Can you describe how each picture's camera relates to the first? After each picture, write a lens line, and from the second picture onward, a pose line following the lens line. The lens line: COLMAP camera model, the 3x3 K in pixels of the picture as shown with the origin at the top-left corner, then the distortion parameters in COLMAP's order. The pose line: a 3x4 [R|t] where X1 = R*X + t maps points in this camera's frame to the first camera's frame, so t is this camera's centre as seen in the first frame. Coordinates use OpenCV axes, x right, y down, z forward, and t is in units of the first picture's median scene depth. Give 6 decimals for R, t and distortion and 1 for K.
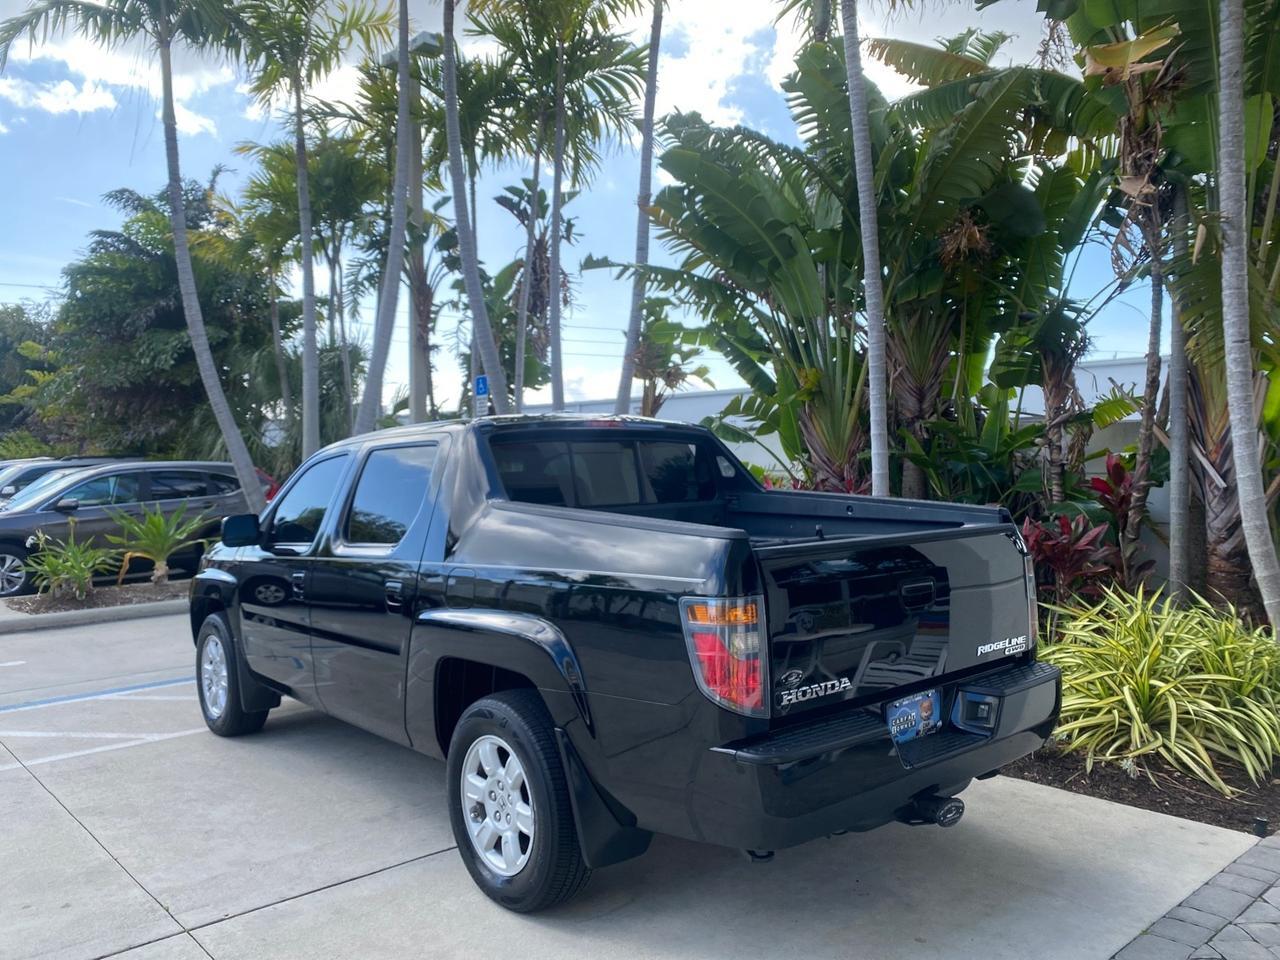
lens RADIAL K [[984.5, 0, 640.0], [0, 984.5, 480.0], [0, 0, 1]] dist [0.007969, -0.000746]
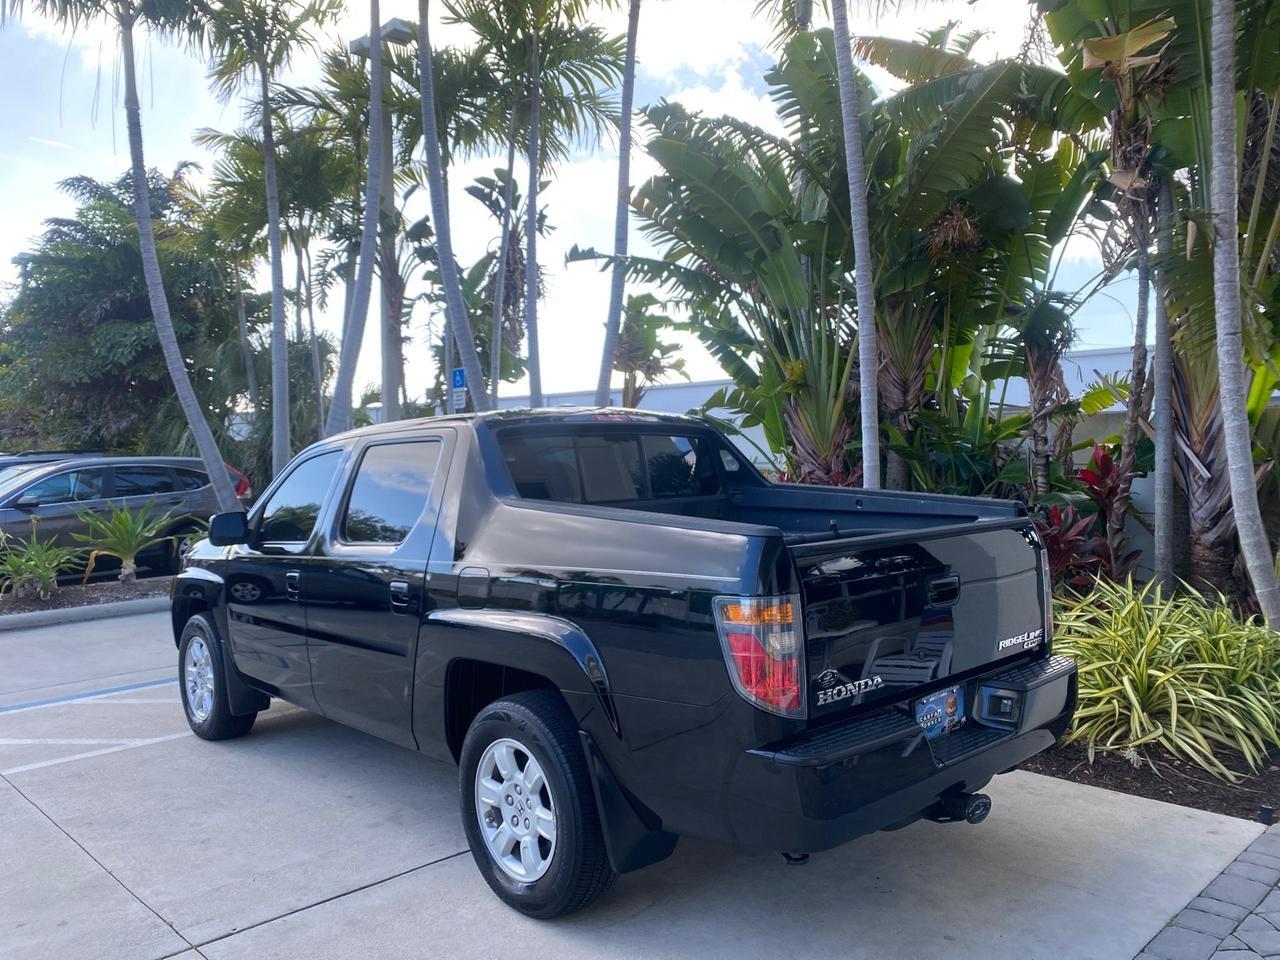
lens RADIAL K [[981.8, 0, 642.5], [0, 981.8, 478.5], [0, 0, 1]] dist [0.008685, 0.001213]
pose [[0.999122, -0.006355, 0.041421, -0.029998], [0.006058, 0.999955, 0.007269, -0.002470], [-0.041465, -0.007011, 0.999115, 0.012490]]
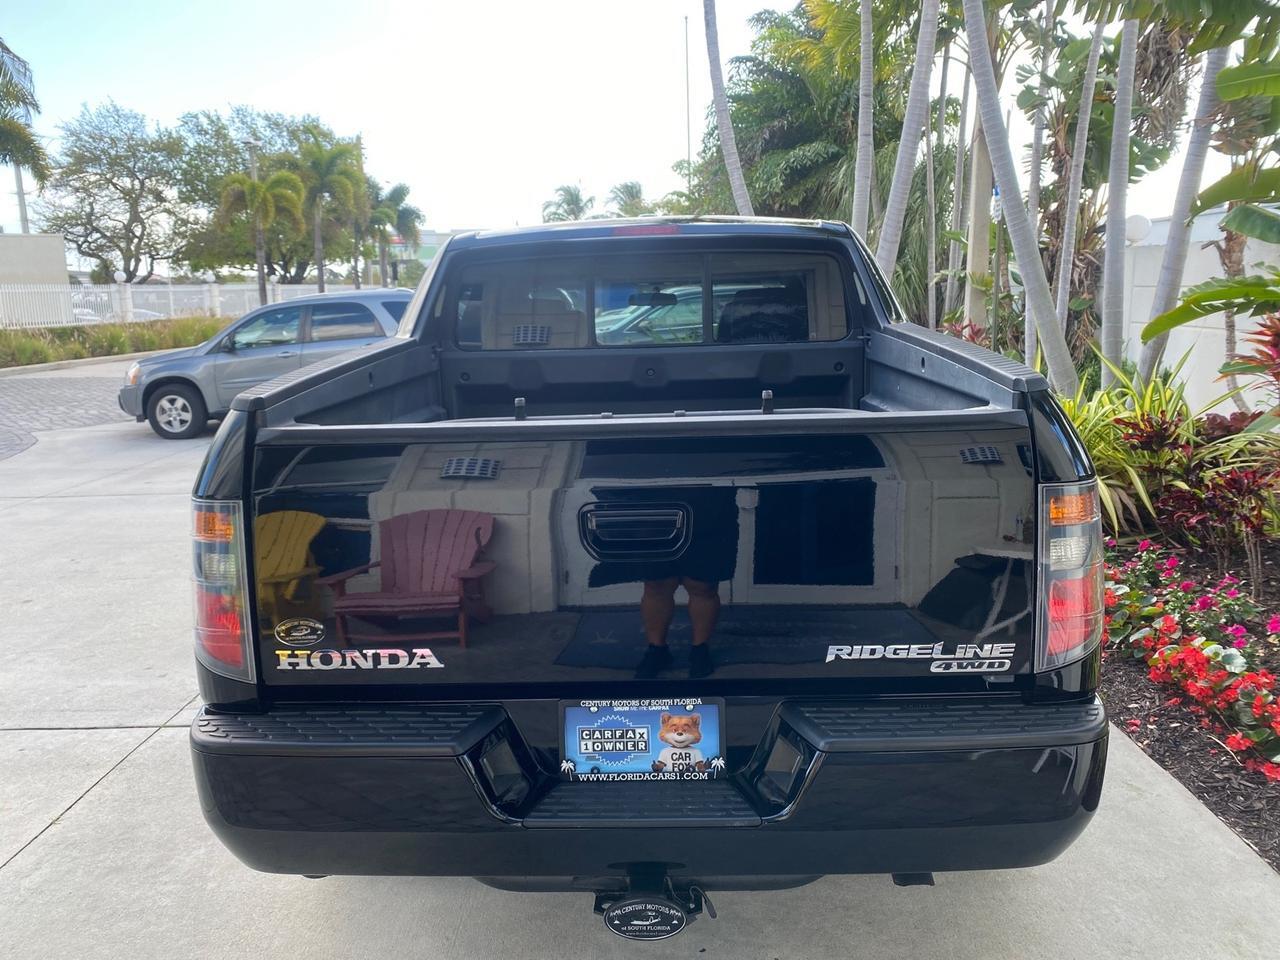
lens RADIAL K [[966.7, 0, 641.9], [0, 966.7, 479.6], [0, 0, 1]] dist [0.052593, 0.001551]
pose [[0.753904, 0.123227, -0.645324, 0.308765], [-0.003177, 0.982924, 0.183982, -0.005466], [0.656977, -0.136655, 0.741422, 0.298337]]
